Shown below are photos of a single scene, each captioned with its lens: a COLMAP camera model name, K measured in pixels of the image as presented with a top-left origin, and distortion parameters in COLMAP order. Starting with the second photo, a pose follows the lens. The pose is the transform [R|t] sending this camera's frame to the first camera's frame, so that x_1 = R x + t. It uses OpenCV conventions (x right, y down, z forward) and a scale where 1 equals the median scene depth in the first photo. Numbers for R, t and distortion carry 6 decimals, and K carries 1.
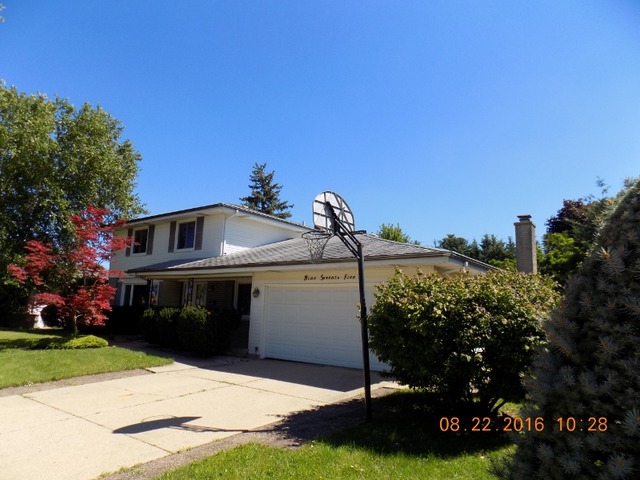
lens RADIAL K [[435.1, 0, 320.0], [0, 435.1, 240.0], [0, 0, 1]] dist [-0.048073, 0.008098]
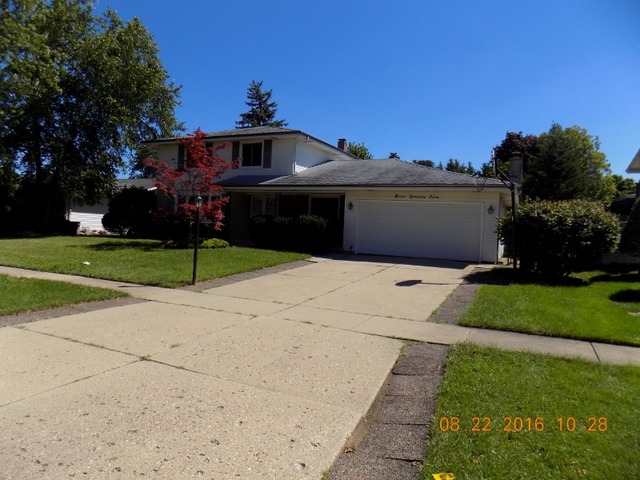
lens RADIAL K [[435.1, 0, 320.0], [0, 435.1, 240.0], [0, 0, 1]] dist [-0.048073, 0.008098]
pose [[0.978474, 0.003070, 0.206348, -0.363003], [-0.045171, 0.978828, 0.199636, -0.027212], [-0.201366, -0.204659, 0.957897, -0.197490]]
